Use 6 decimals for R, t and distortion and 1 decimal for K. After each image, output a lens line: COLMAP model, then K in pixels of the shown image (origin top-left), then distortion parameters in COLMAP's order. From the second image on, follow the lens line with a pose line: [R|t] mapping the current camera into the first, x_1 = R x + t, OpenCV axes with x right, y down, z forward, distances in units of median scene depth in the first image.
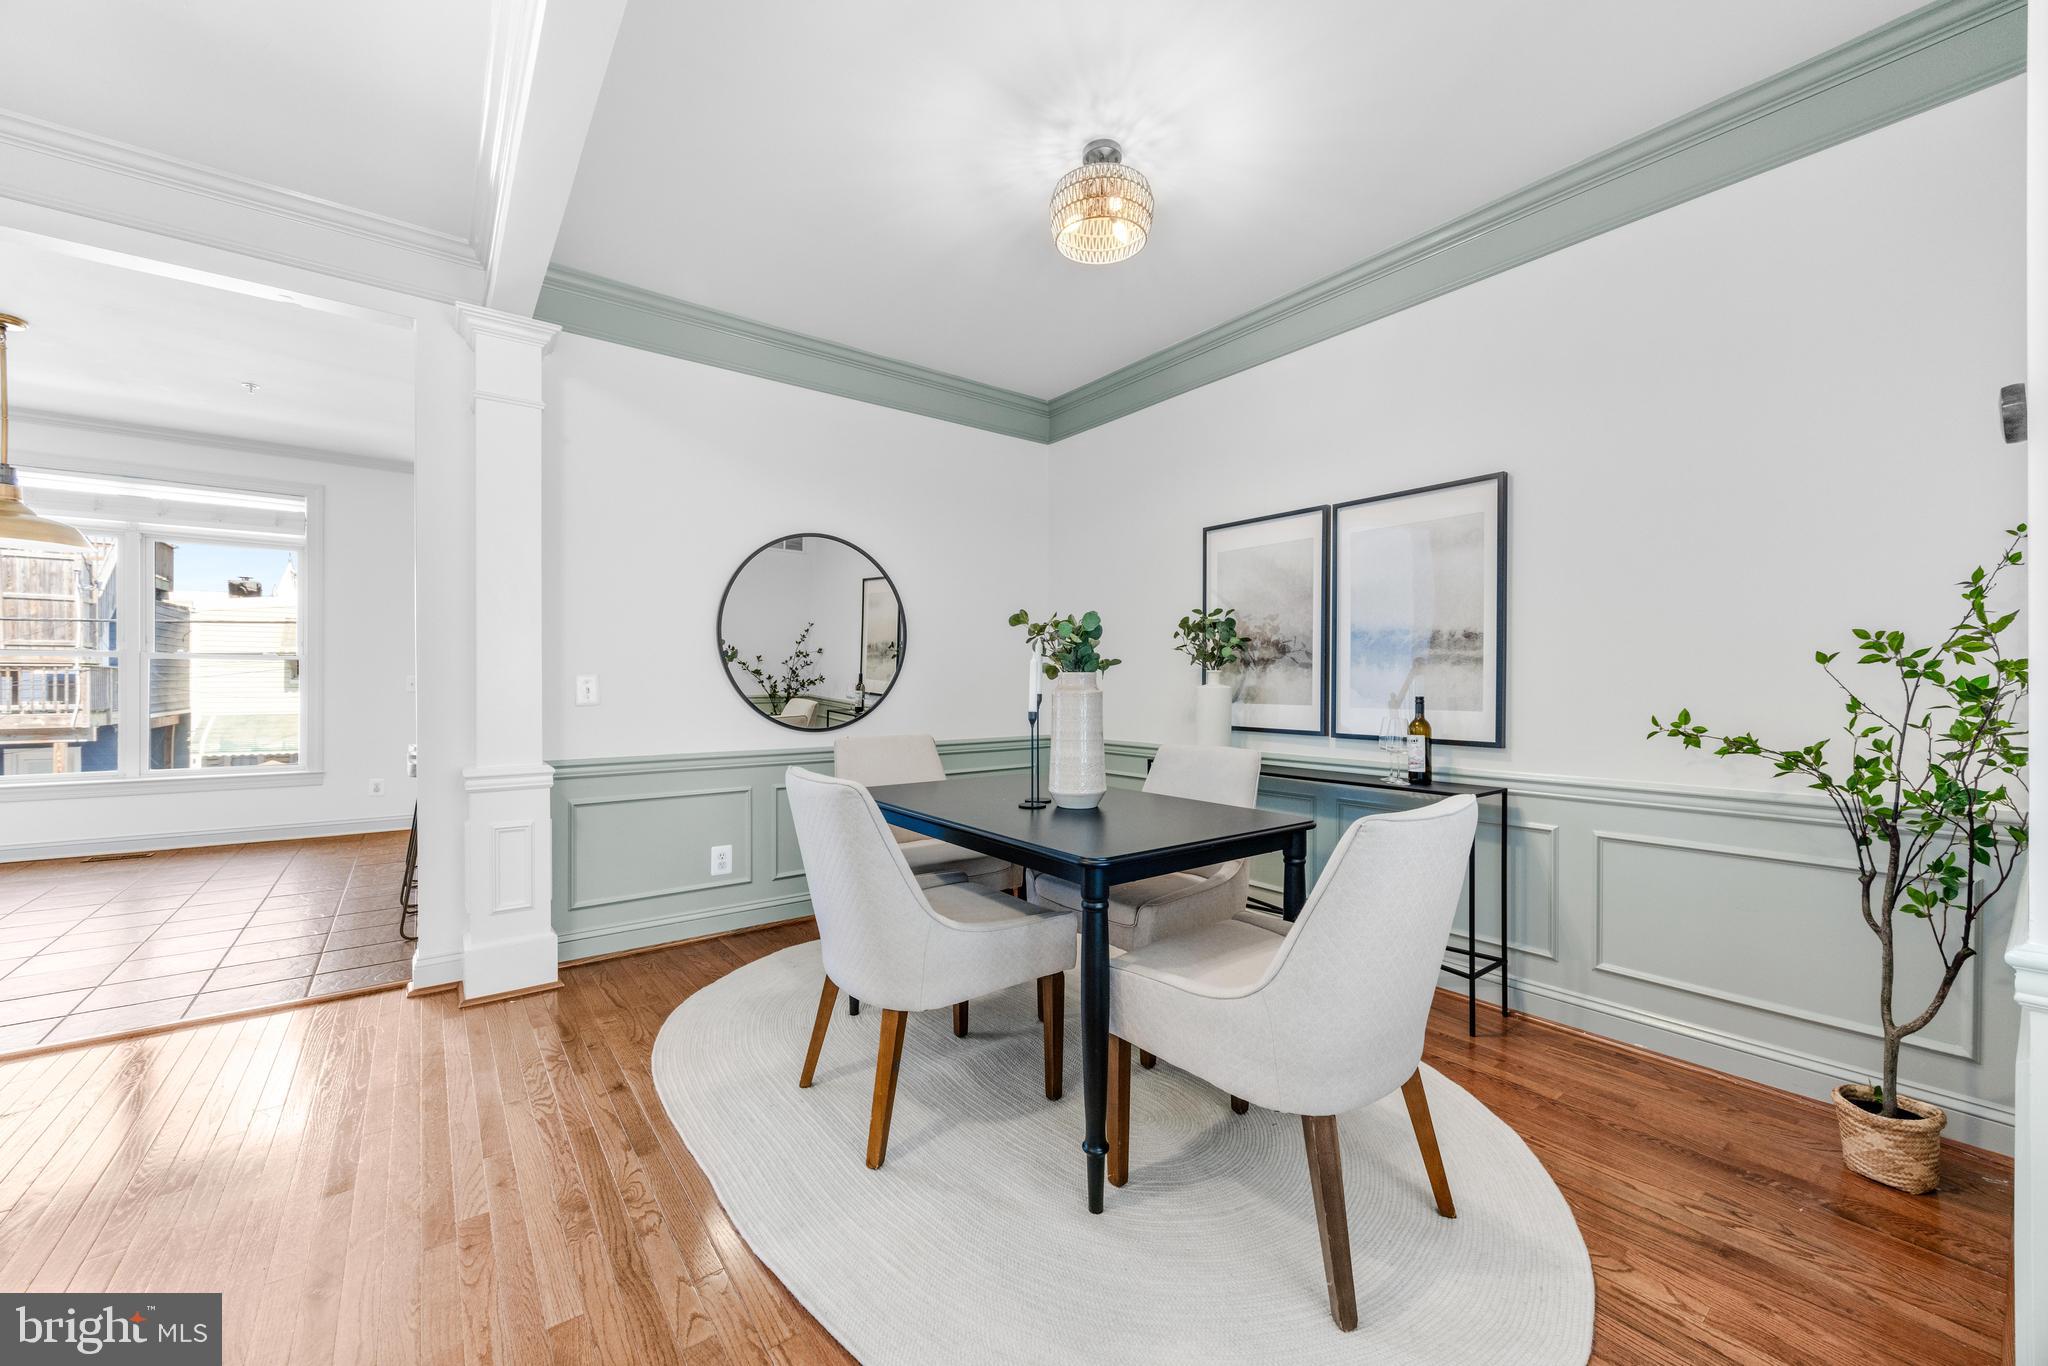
lens RADIAL K [[780.7, 0, 1006.7], [0, 780.7, 688.8], [0, 0, 1]] dist [-0.002789, 0.000752]
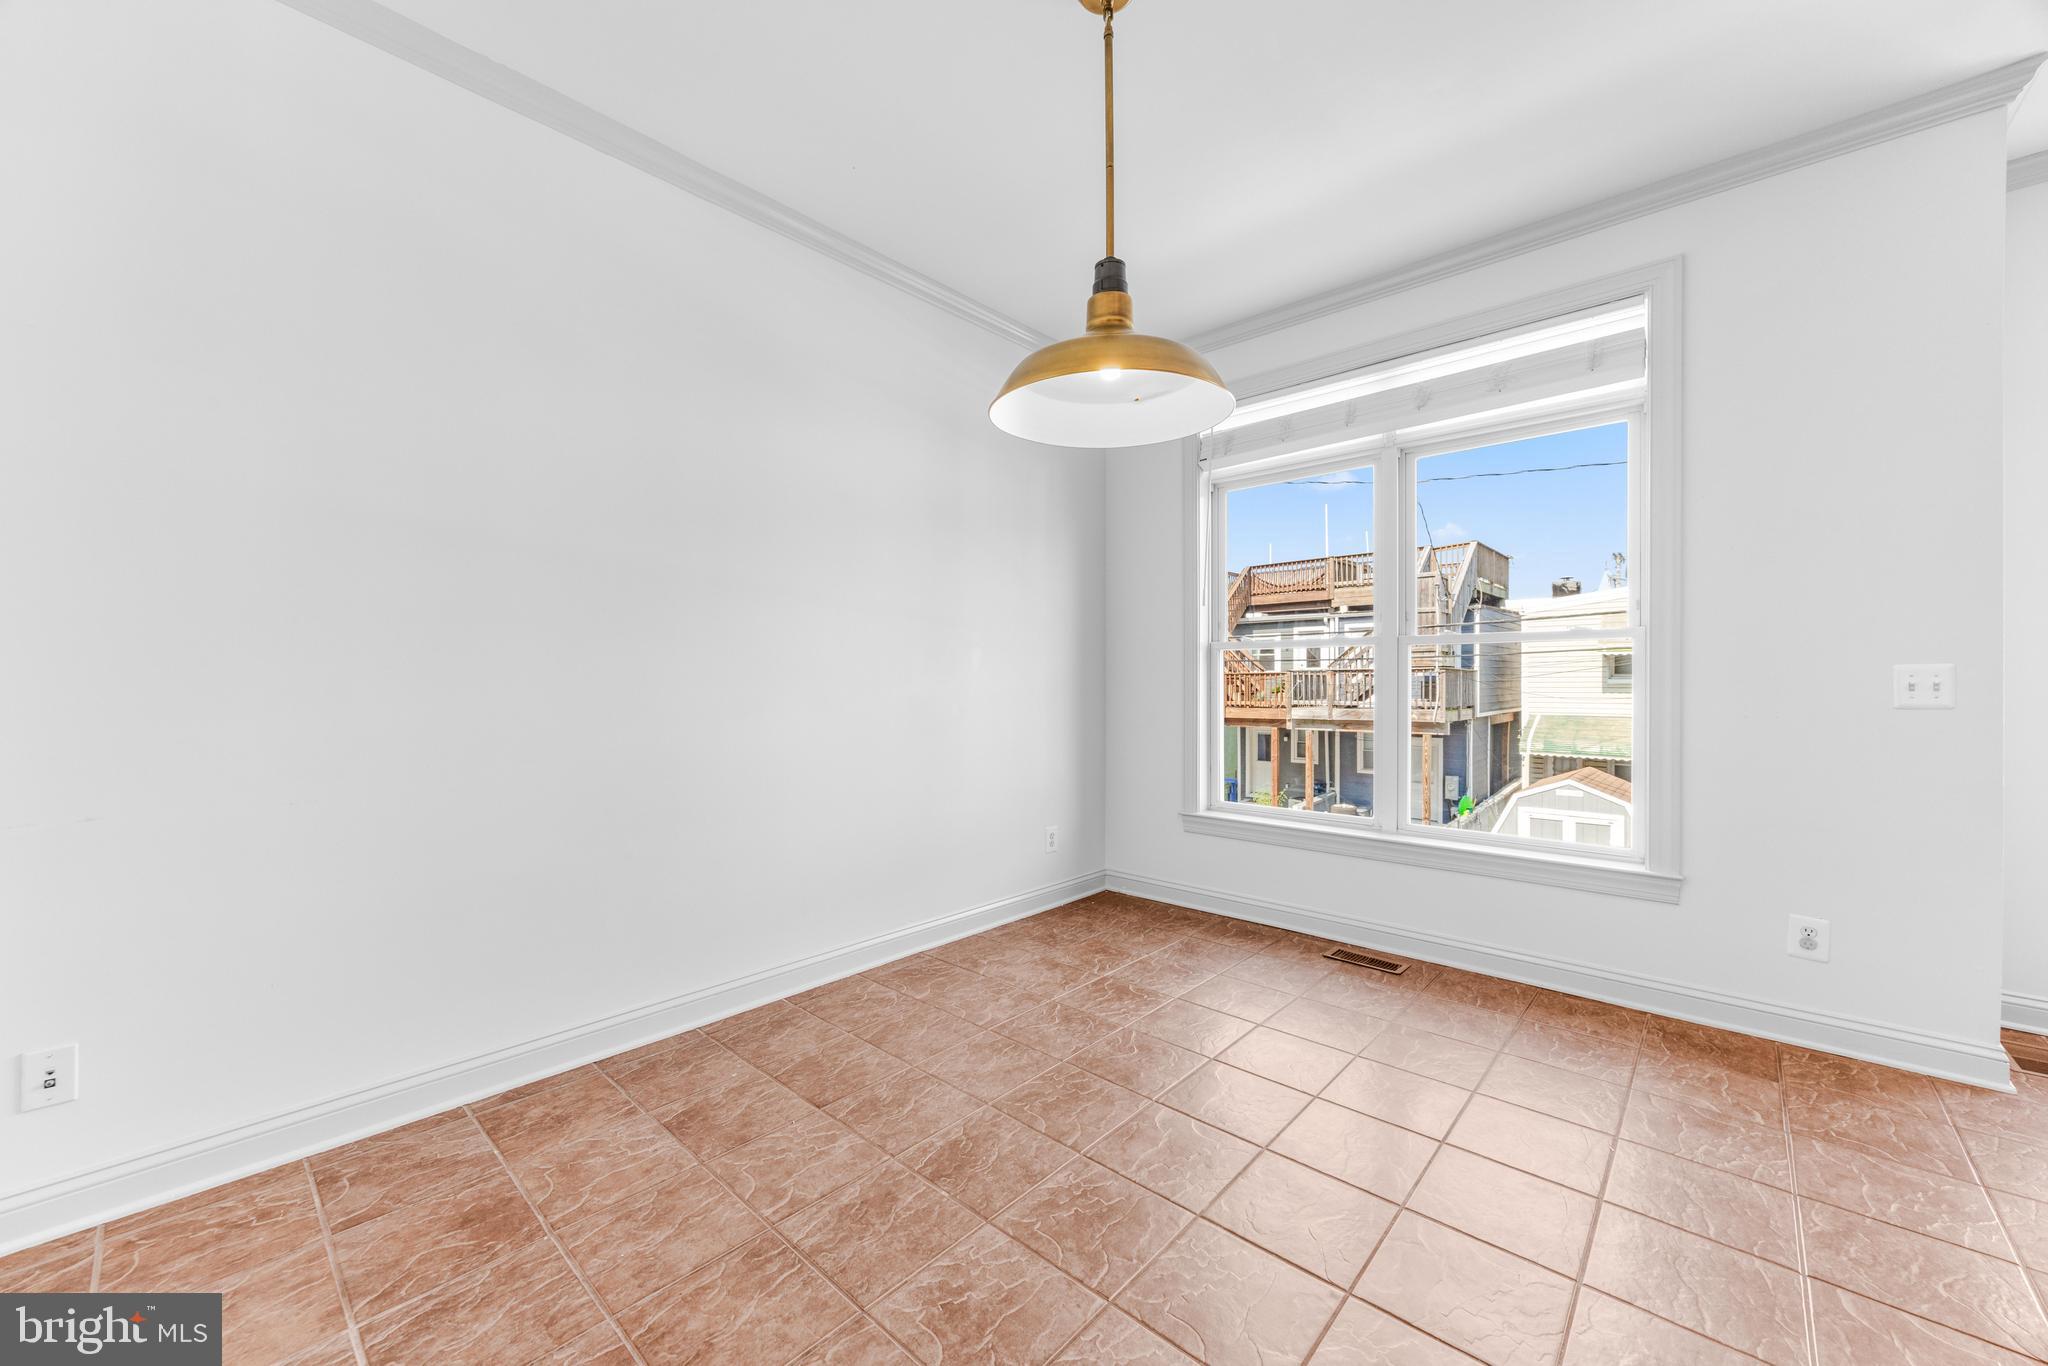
lens RADIAL K [[780.7, 0, 1028.3], [0, 780.7, 682.1], [0, 0, 1]] dist [-0.002789, 0.000752]
pose [[0.188010, -0.003353, -0.982161, -0.758832], [-0.004195, 0.999982, -0.004217, -0.007920], [0.982158, 0.004913, 0.187993, 0.815053]]
